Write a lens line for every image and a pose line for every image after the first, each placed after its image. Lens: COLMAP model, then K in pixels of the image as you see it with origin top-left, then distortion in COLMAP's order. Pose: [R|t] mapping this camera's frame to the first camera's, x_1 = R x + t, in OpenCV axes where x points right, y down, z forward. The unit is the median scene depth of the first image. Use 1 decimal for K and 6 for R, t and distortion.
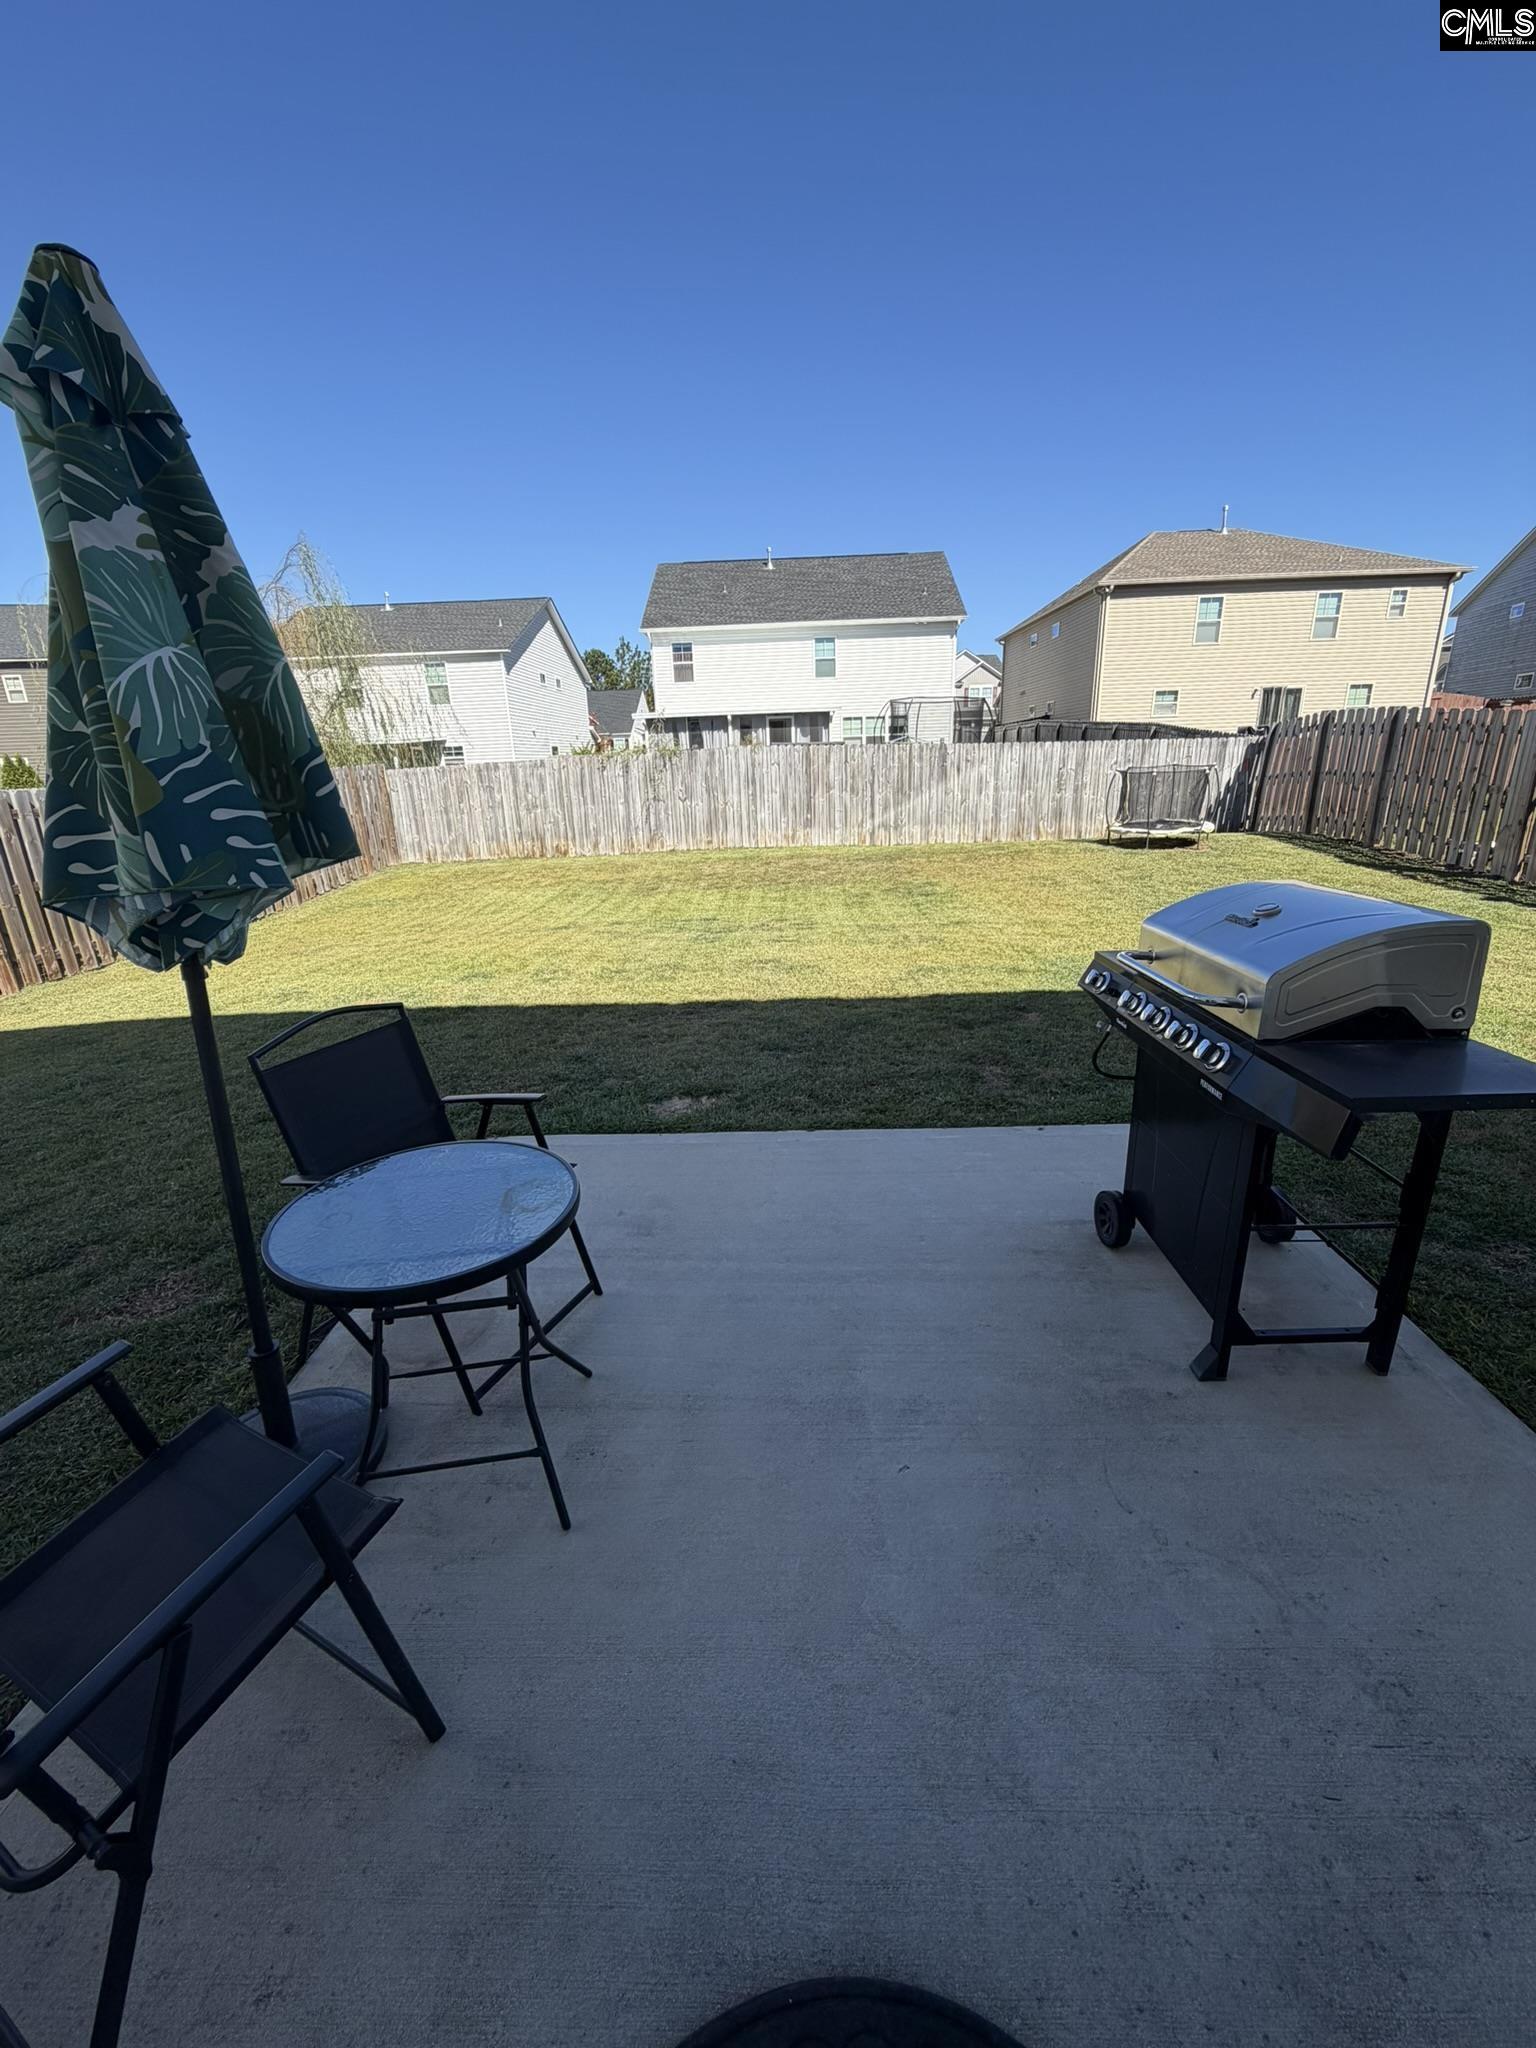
lens RADIAL K [[823.5, 0, 771.3], [0, 823.5, 1012.3], [0, 0, 1]] dist [-0.001853, 0.001077]
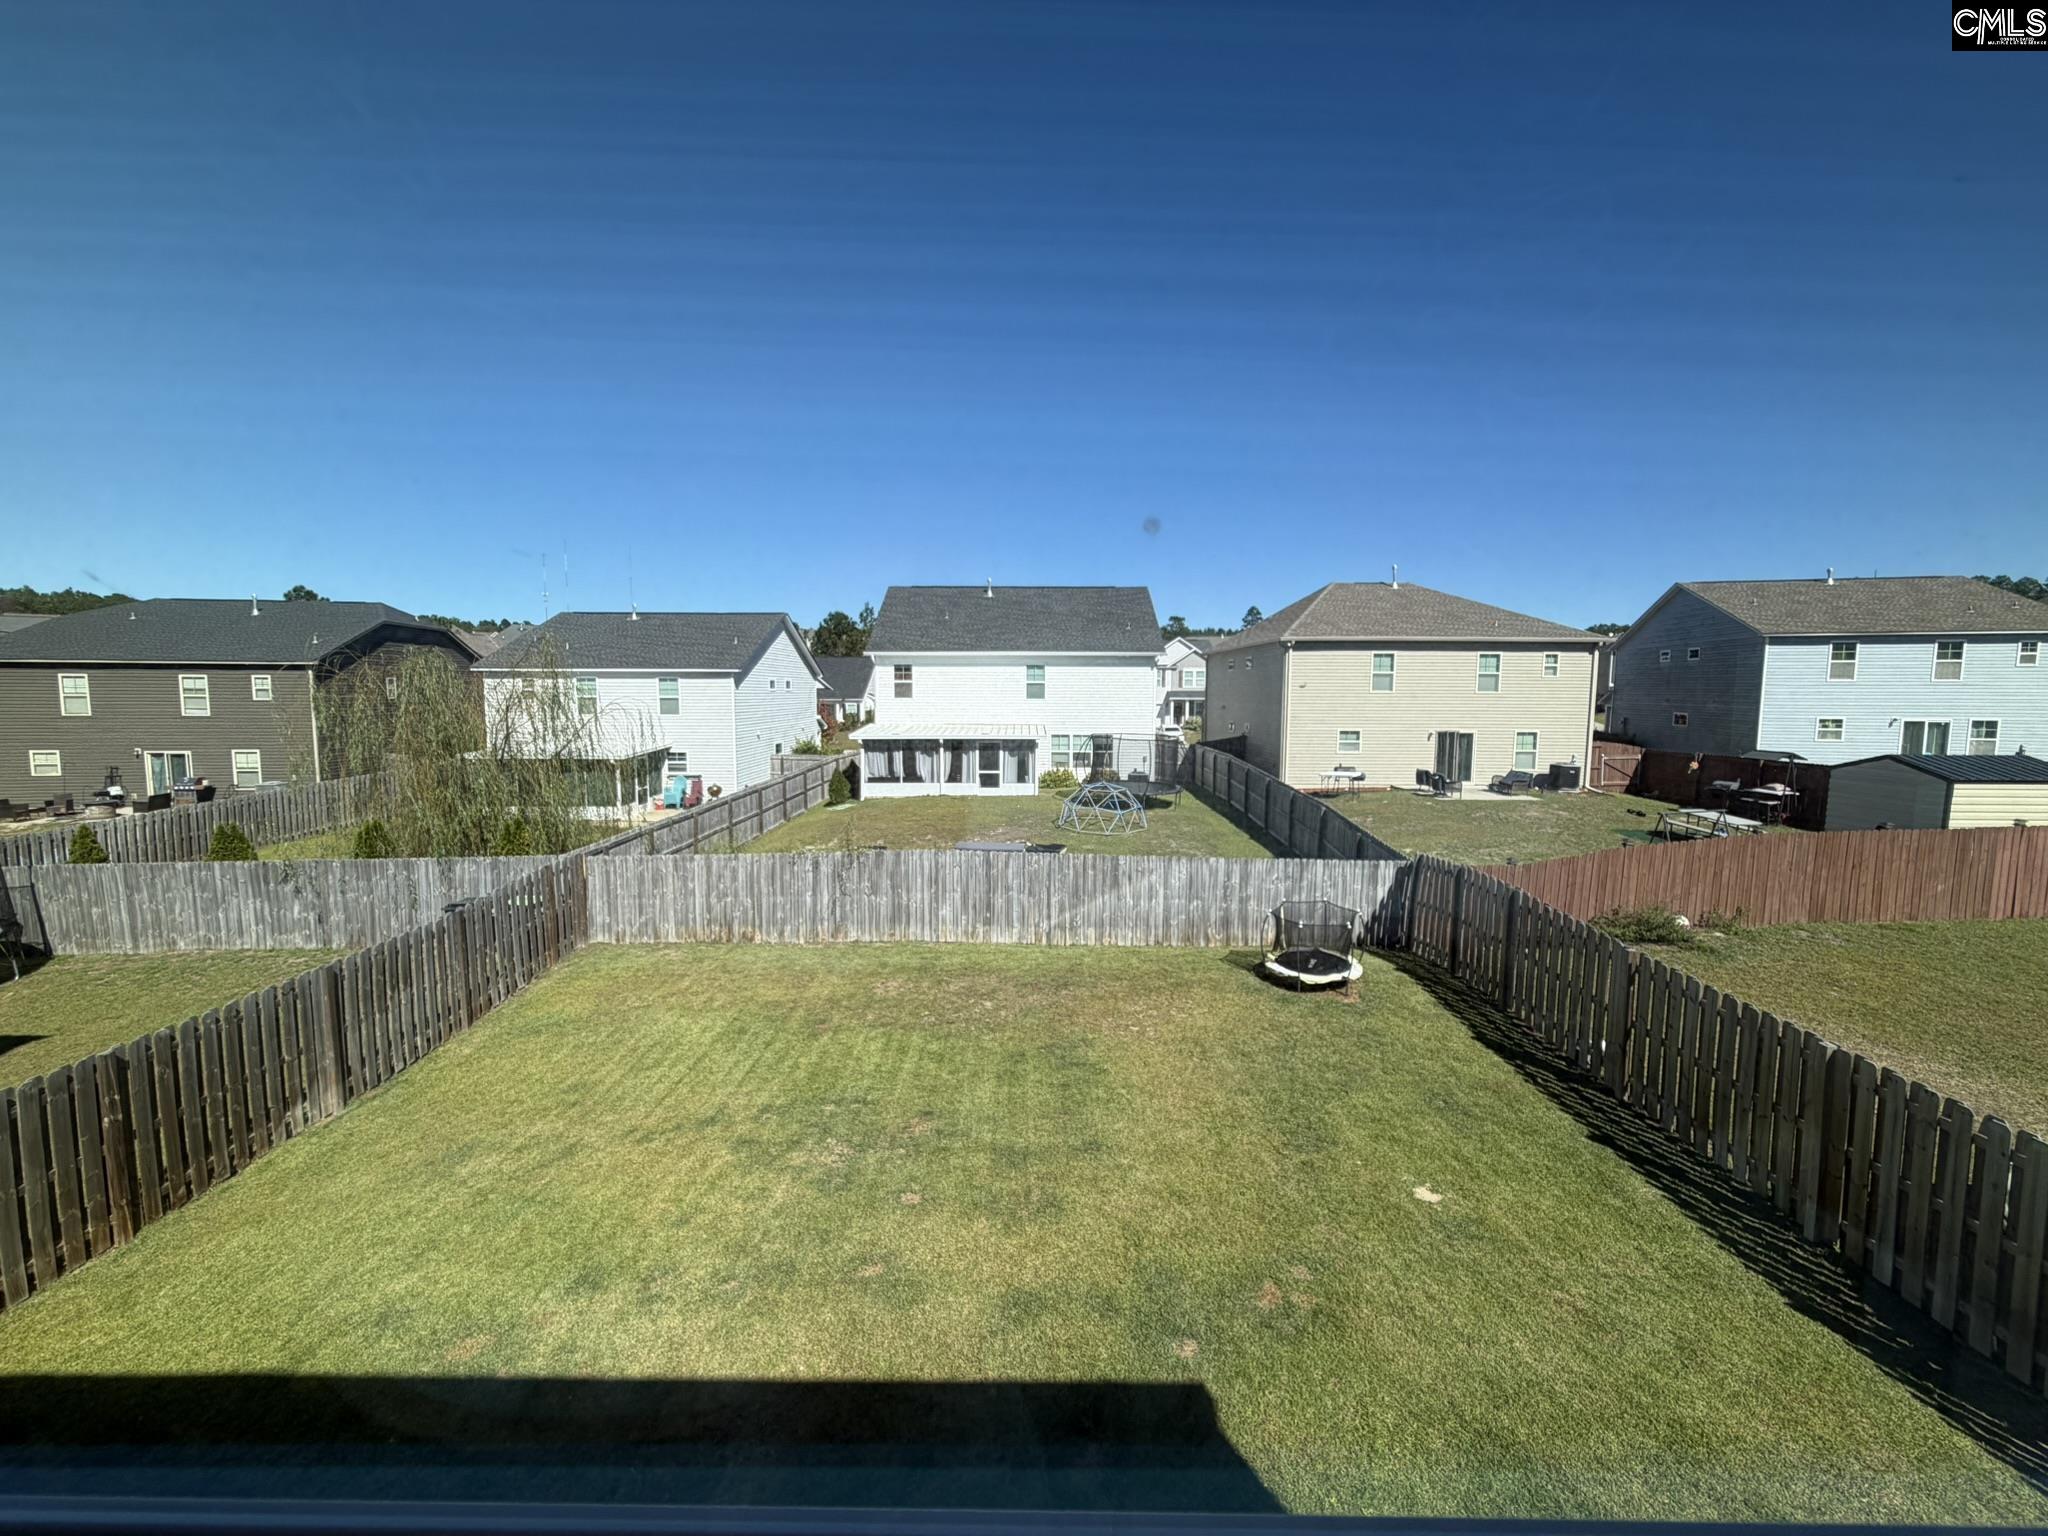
lens RADIAL K [[823.5, 0, 1017.0], [0, 823.5, 771.6], [0, 0, 1]] dist [-0.001853, 0.001077]
pose [[0.999263, 0.033223, 0.019229, 0.054619], [-0.028295, 0.976006, -0.215898, -0.187180], [-0.025940, 0.215195, 0.976227, -0.056968]]
